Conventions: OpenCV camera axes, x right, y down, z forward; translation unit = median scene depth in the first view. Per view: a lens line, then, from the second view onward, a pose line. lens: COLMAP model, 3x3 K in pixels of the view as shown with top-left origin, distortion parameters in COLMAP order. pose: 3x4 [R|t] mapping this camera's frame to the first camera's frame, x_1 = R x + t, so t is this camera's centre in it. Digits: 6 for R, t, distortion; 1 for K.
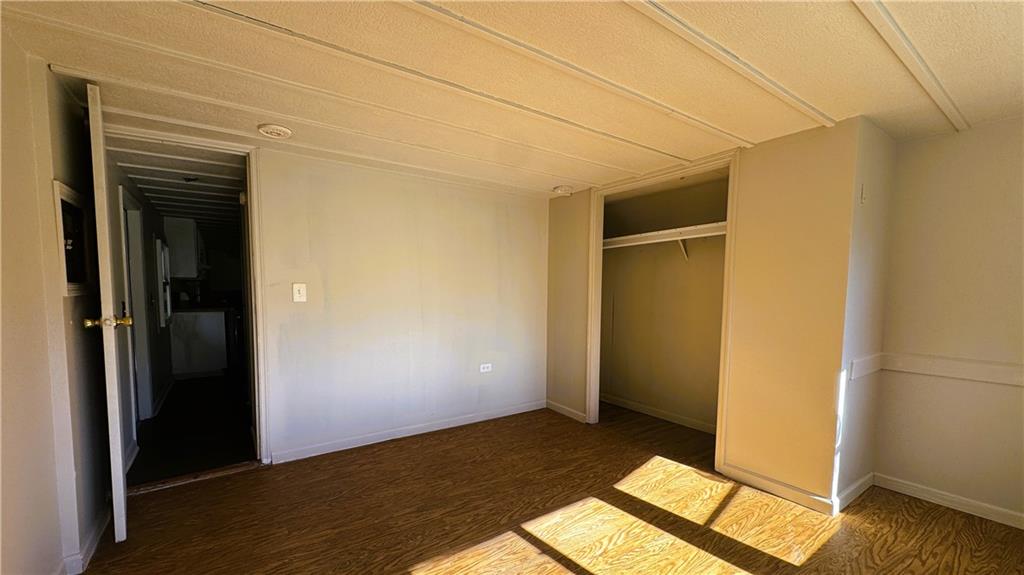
lens RADIAL K [[409.6, 0, 513.4], [0, 409.6, 299.2], [0, 0, 1]] dist [0.000964, 0.000109]
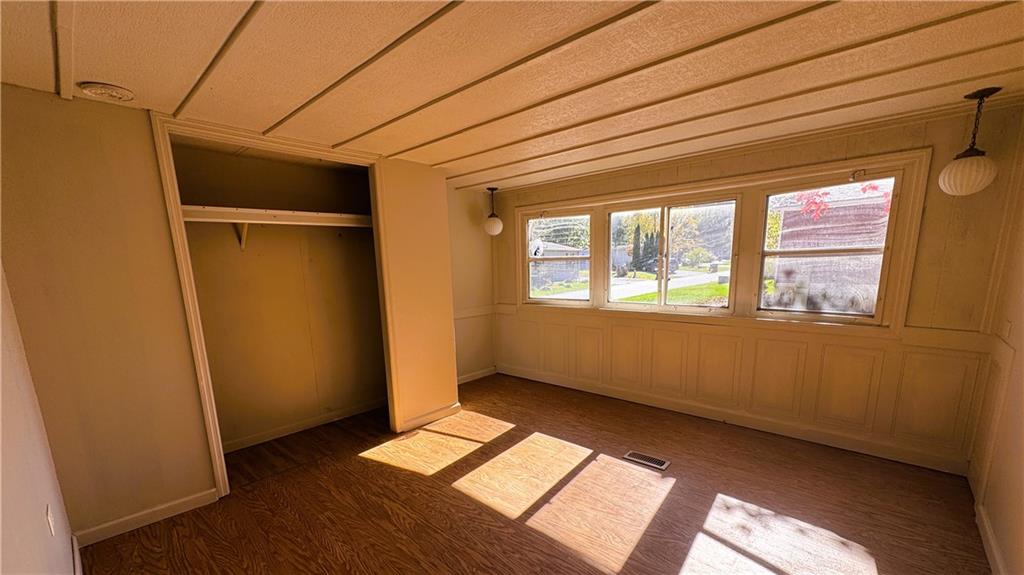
lens RADIAL K [[421.4, 0, 512.0], [0, 421.4, 287.5], [0, 0, 1]] dist [-0.034601, 0.000063]
pose [[-0.196116, -0.058028, 0.978862, -0.688250], [0.072634, 0.994646, 0.073516, -0.053405], [-0.977887, 0.085516, -0.190851, 0.855366]]
